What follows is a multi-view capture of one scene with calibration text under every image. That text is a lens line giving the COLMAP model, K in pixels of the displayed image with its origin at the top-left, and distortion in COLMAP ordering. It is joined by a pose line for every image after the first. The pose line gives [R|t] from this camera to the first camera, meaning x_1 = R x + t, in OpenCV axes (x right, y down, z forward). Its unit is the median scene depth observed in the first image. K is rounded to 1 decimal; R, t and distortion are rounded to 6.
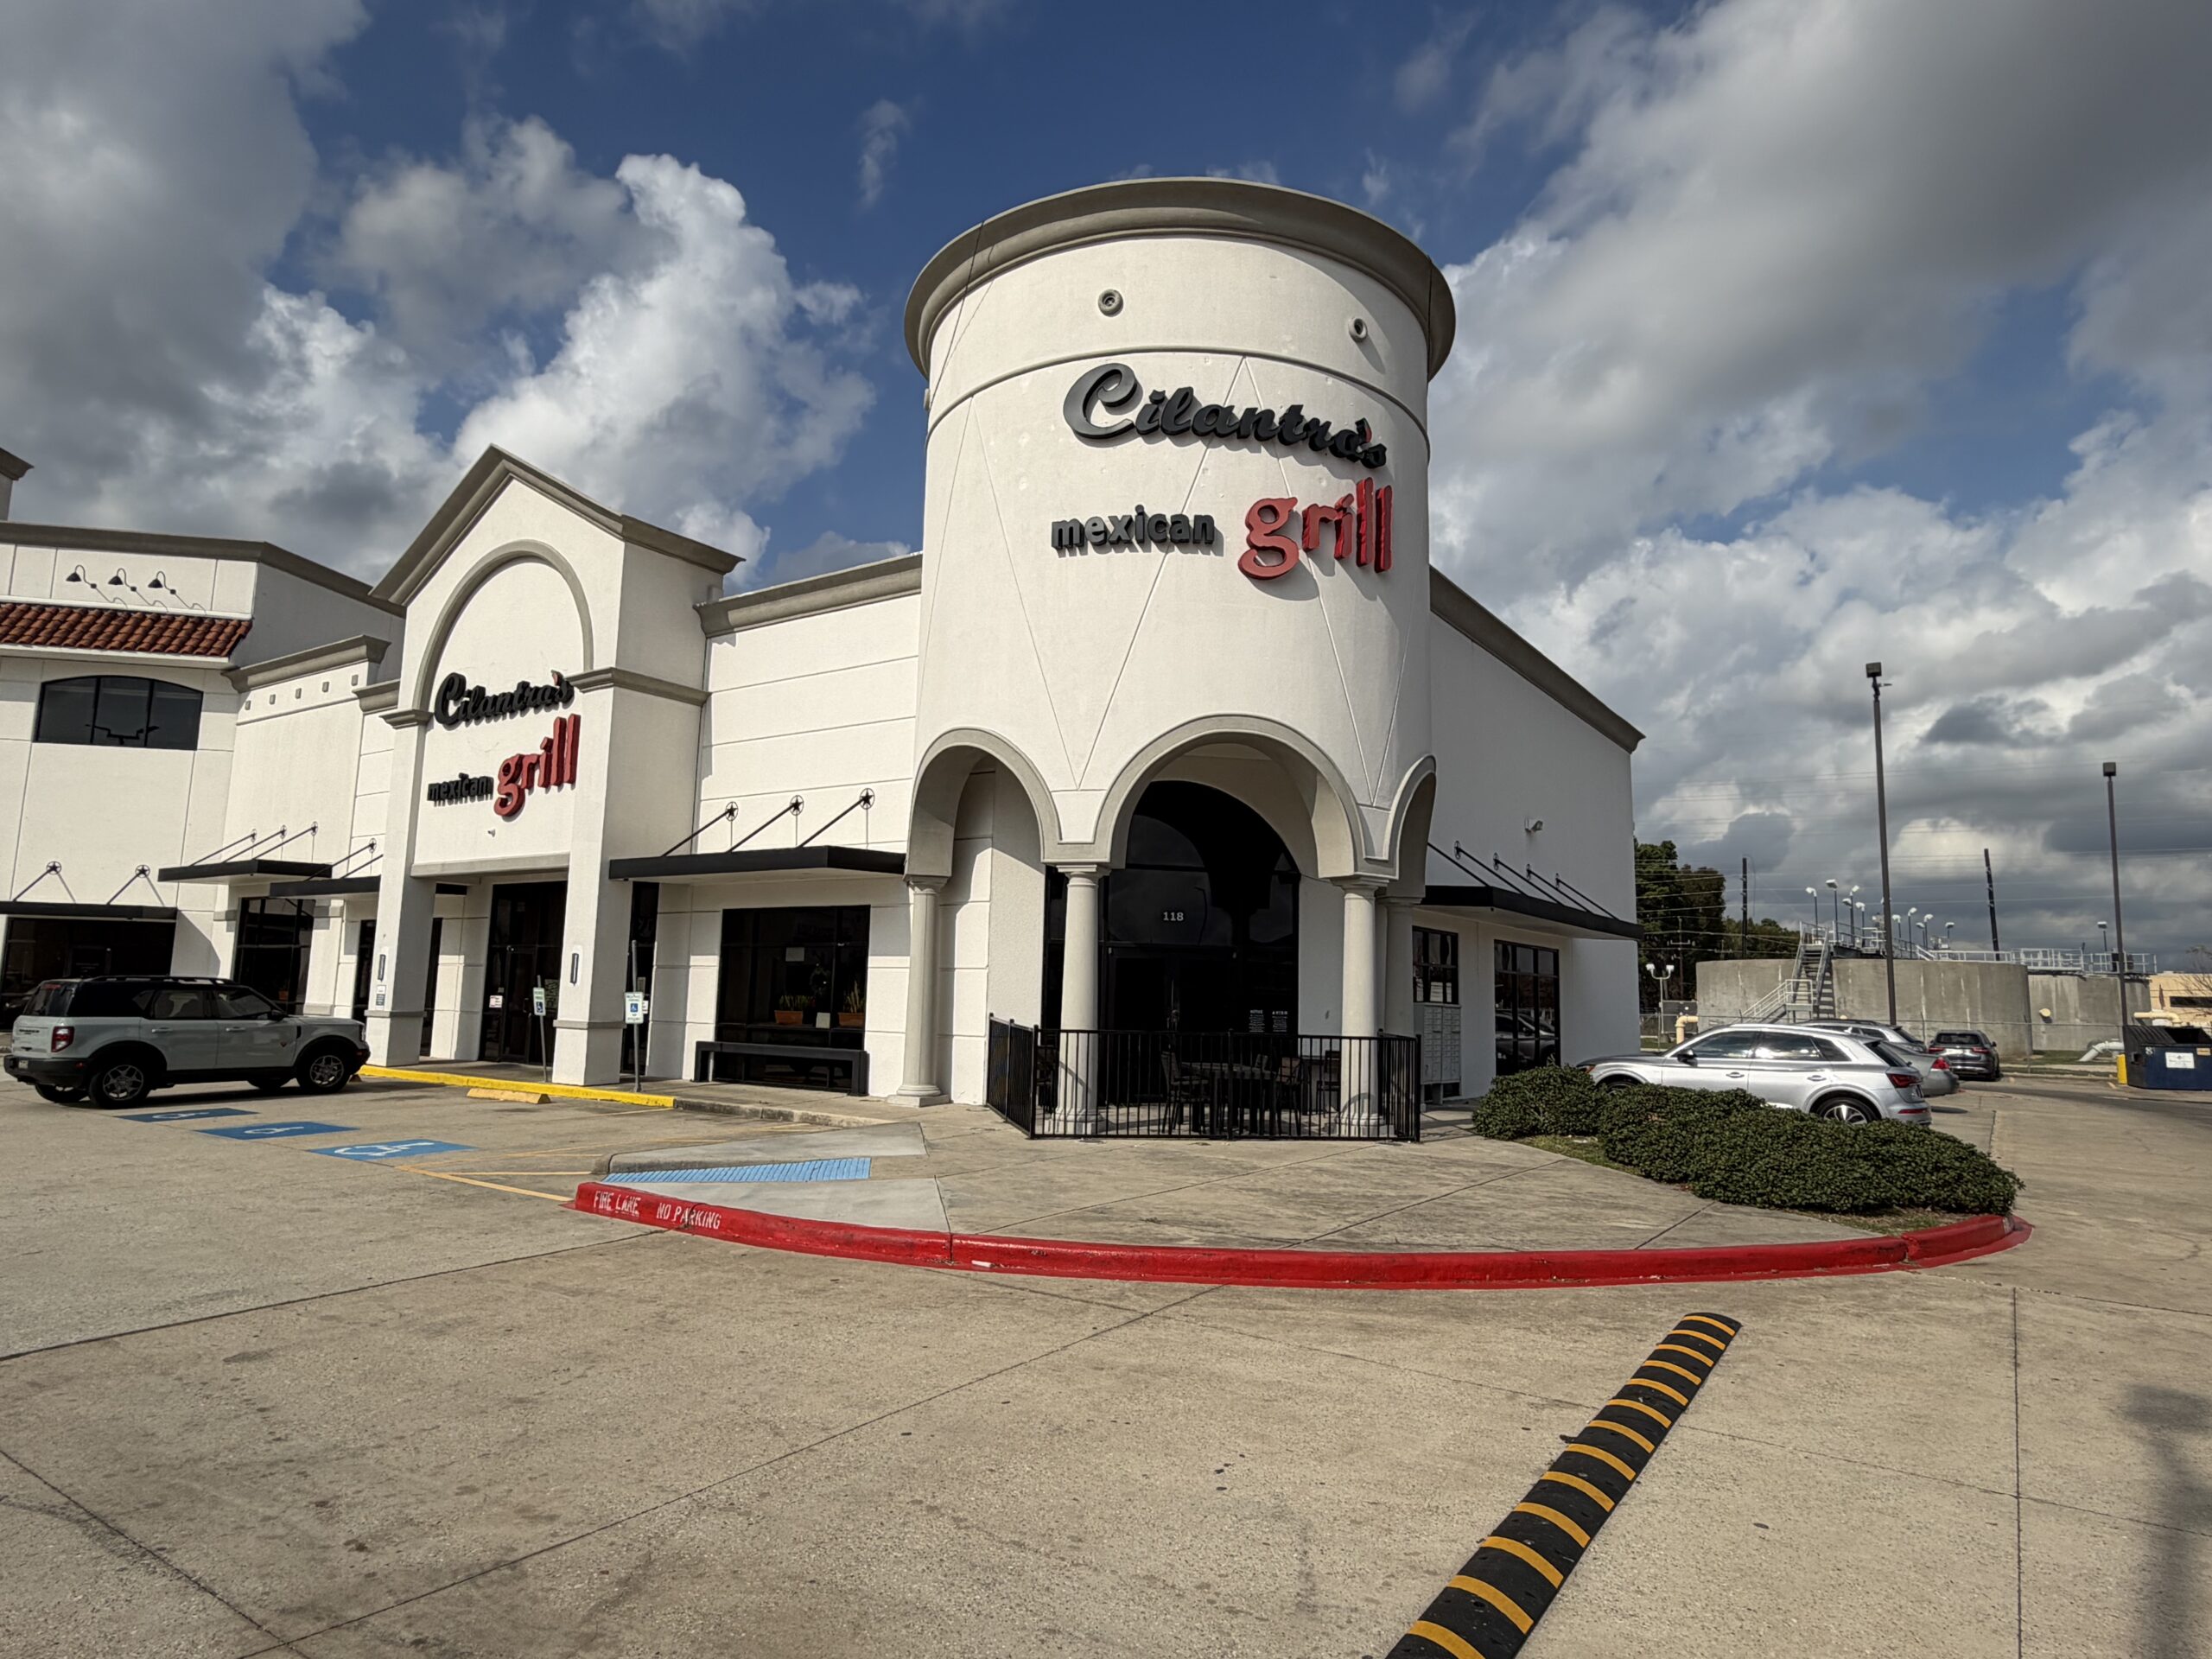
lens RADIAL K [[1290.2, 0, 1105.0], [0, 1290.2, 831.6], [0, 0, 1]] dist [-0.000998, 0.000469]
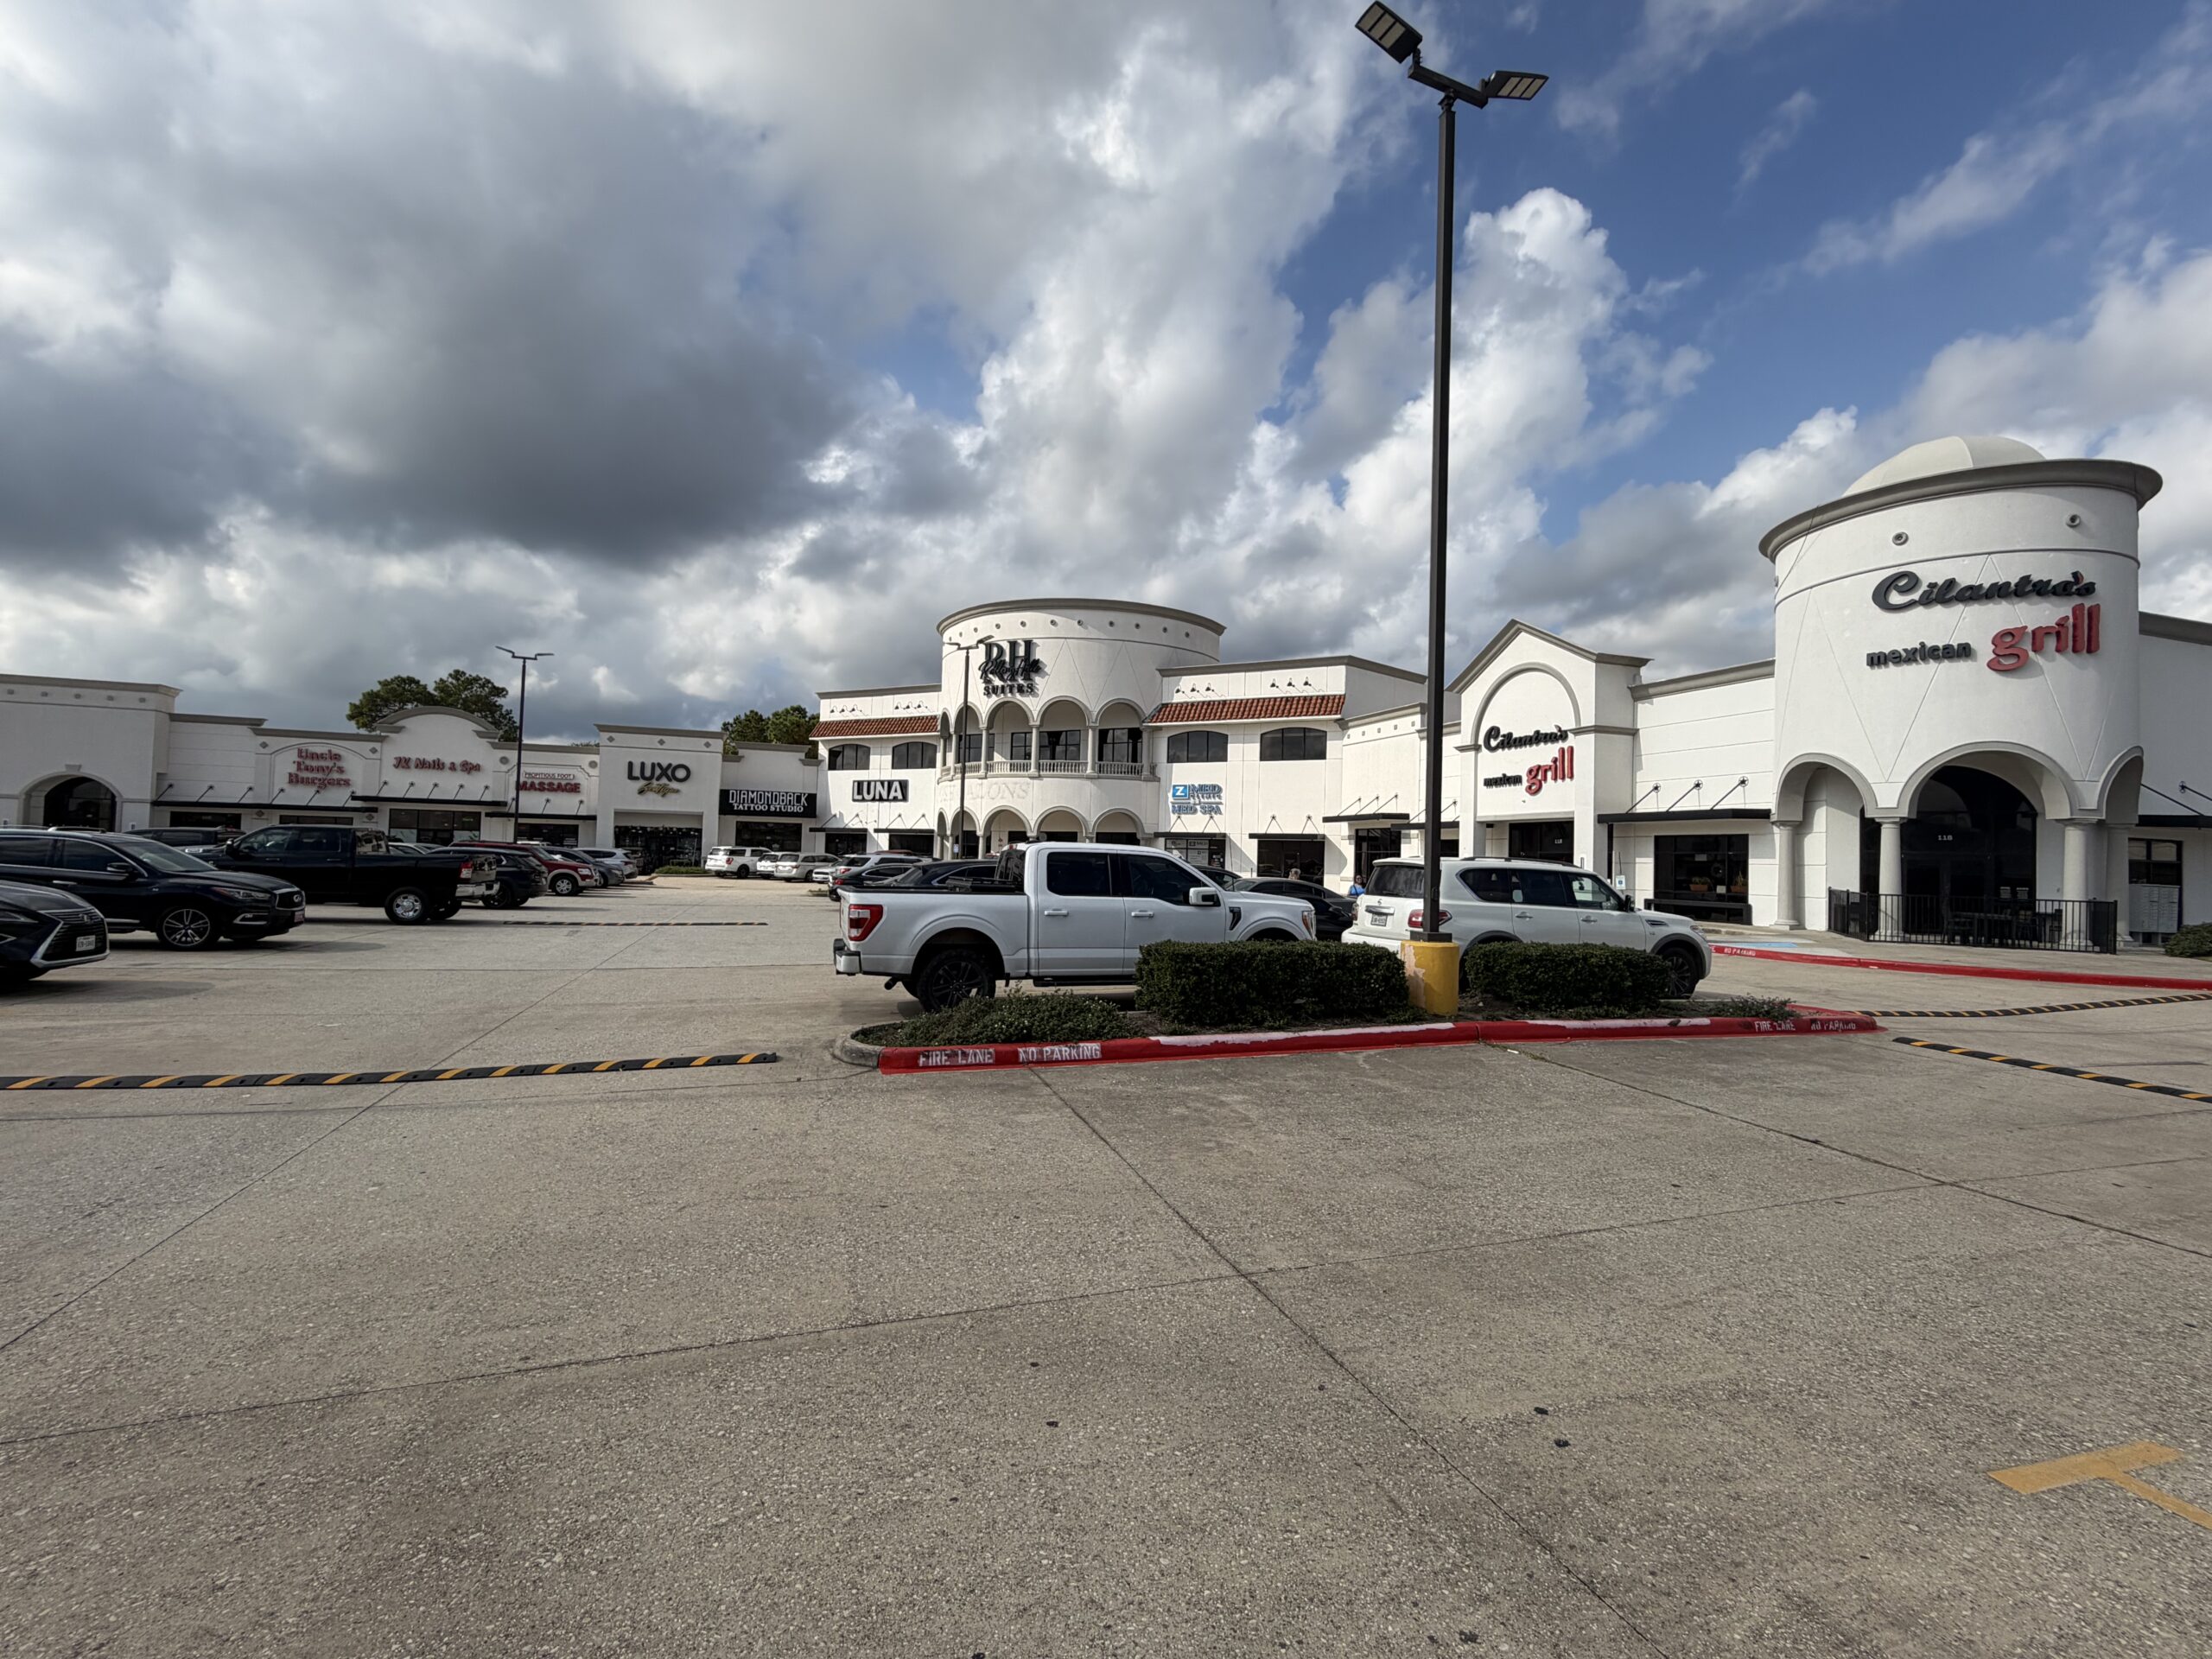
lens RADIAL K [[967.8, 0, 1101.3], [0, 967.8, 832.9], [0, 0, 1]] dist [0.000715, -0.000093]
pose [[0.798395, -0.020230, -0.601795, -0.081101], [0.070840, 0.995650, 0.060513, -0.116877], [0.597953, -0.090944, 0.796355, -0.887680]]
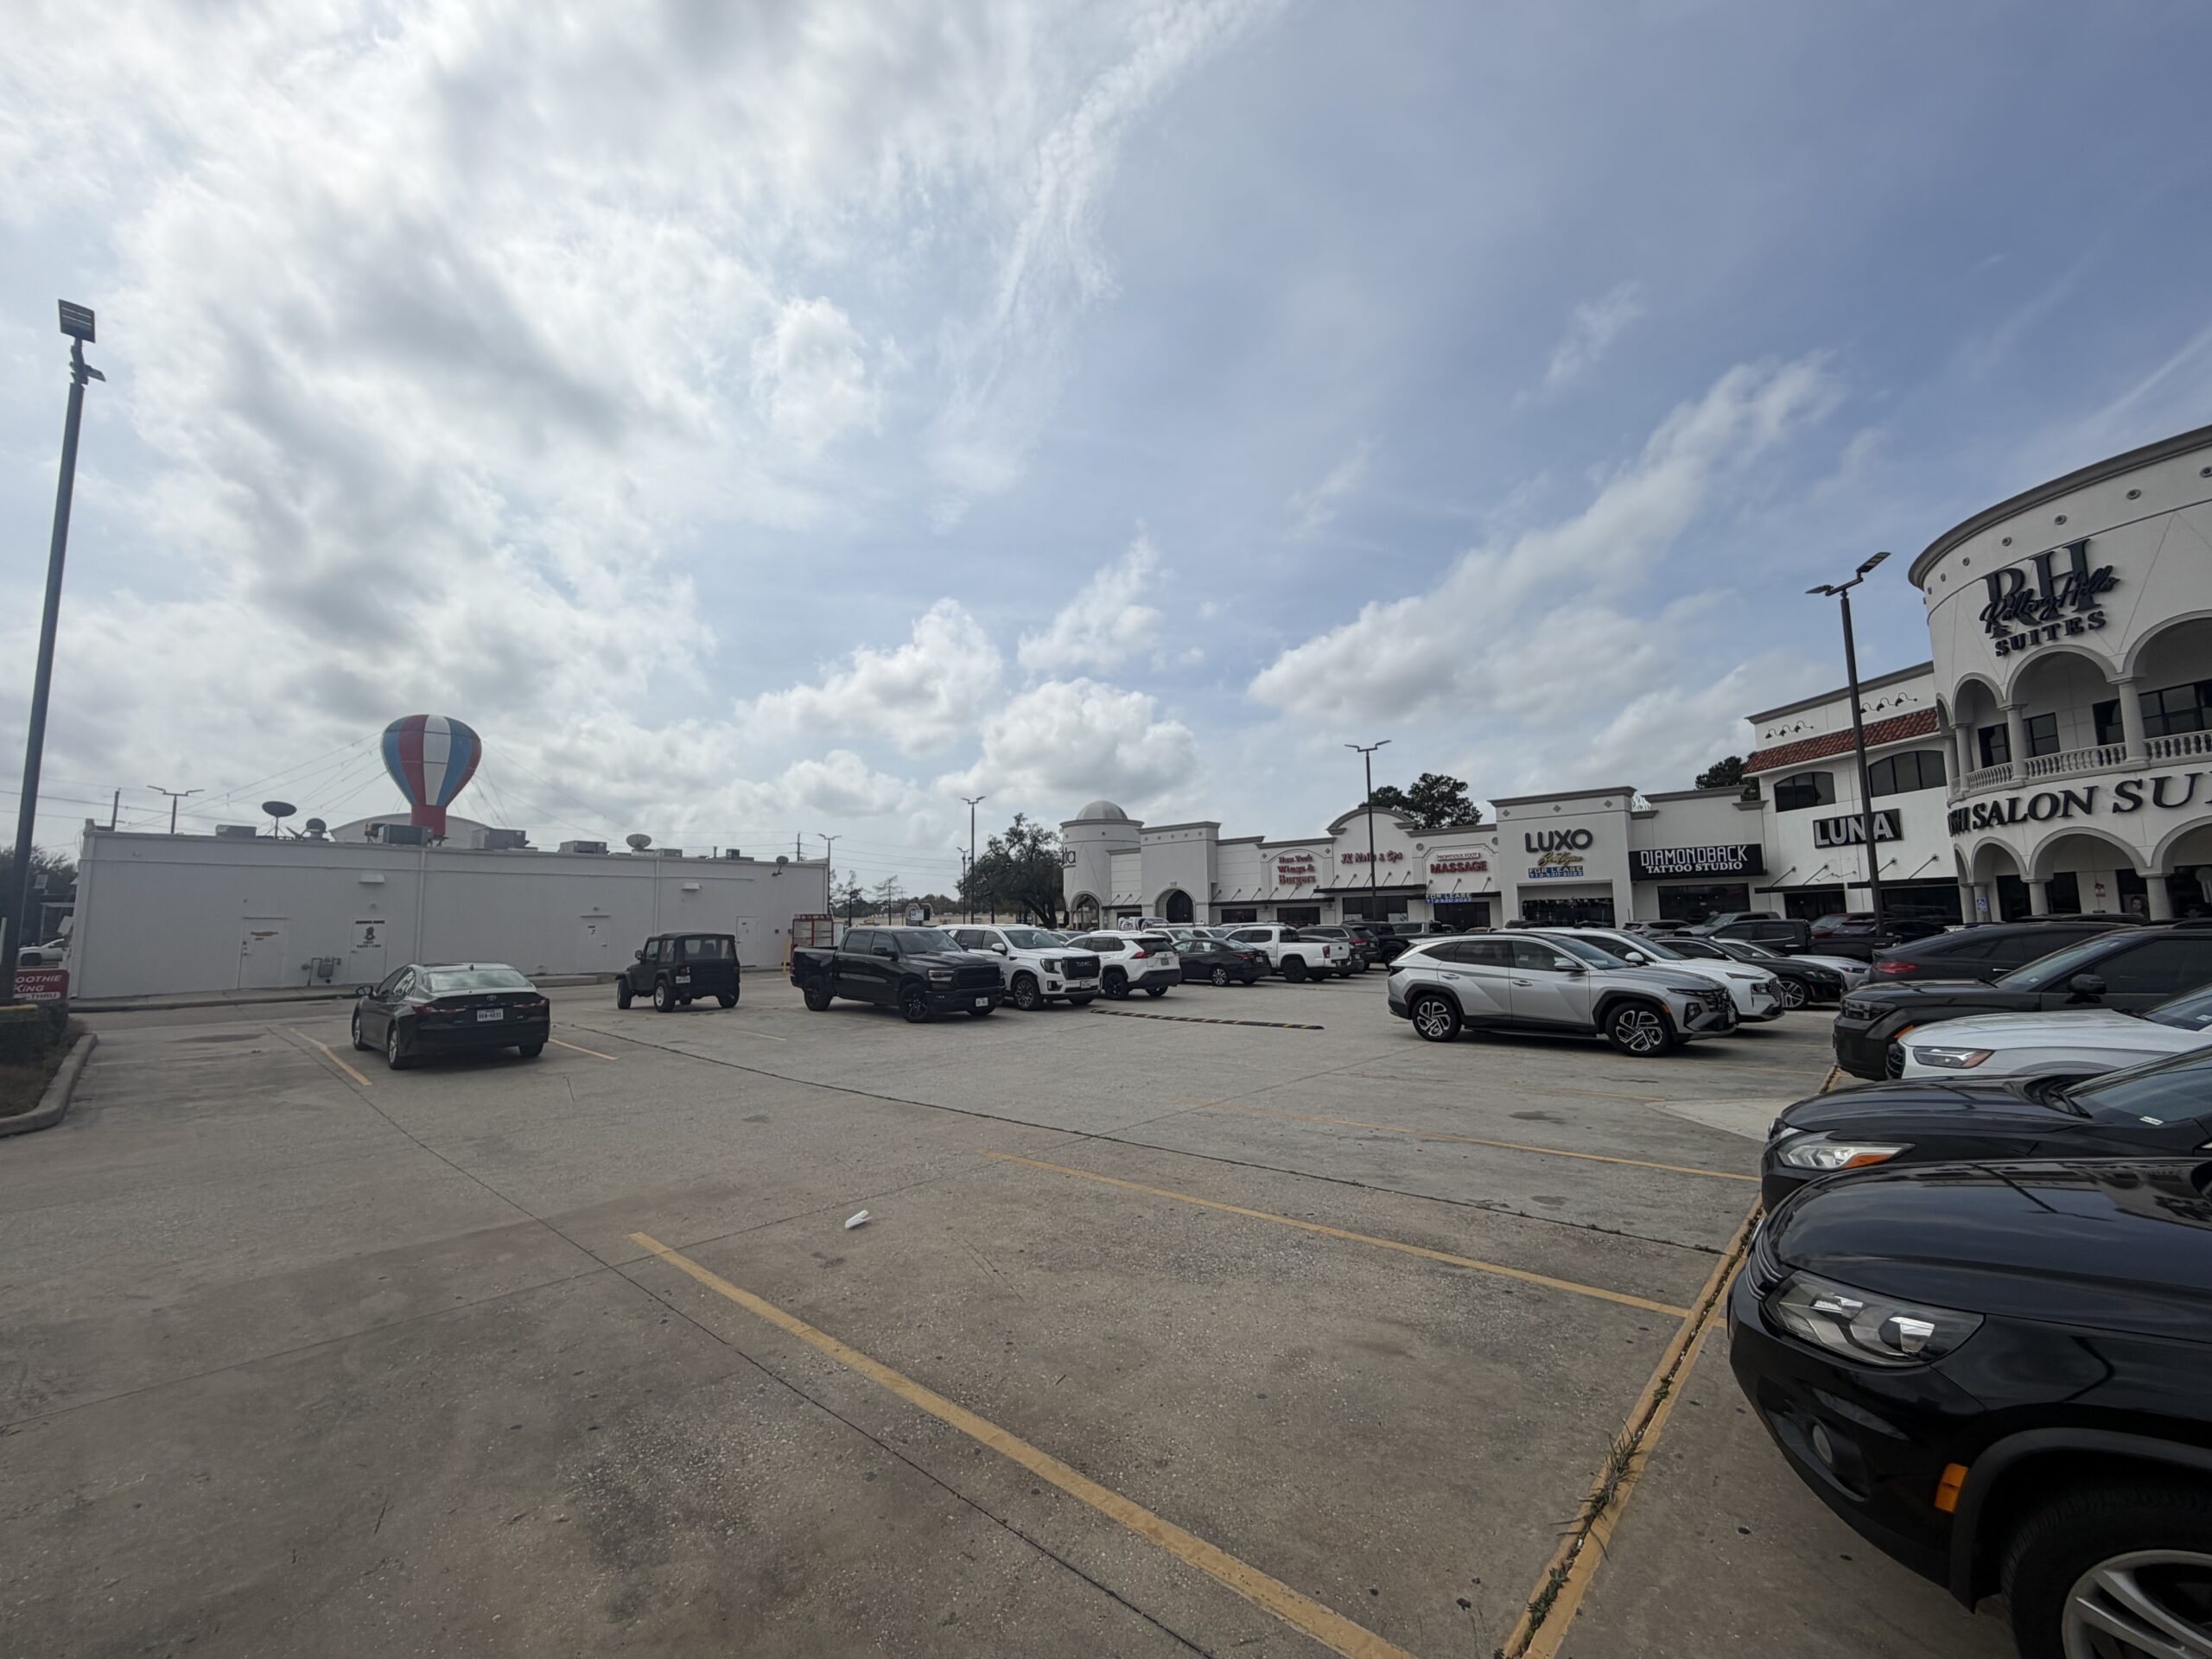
lens RADIAL K [[882.9, 0, 1099.9], [0, 882.9, 828.1], [0, 0, 1]] dist [0.001001, 0.000147]
pose [[-0.138776, -0.133373, -0.981302, -0.302022], [0.139014, 0.978455, -0.152645, -0.039119], [0.980518, -0.157599, -0.117245, -0.208247]]
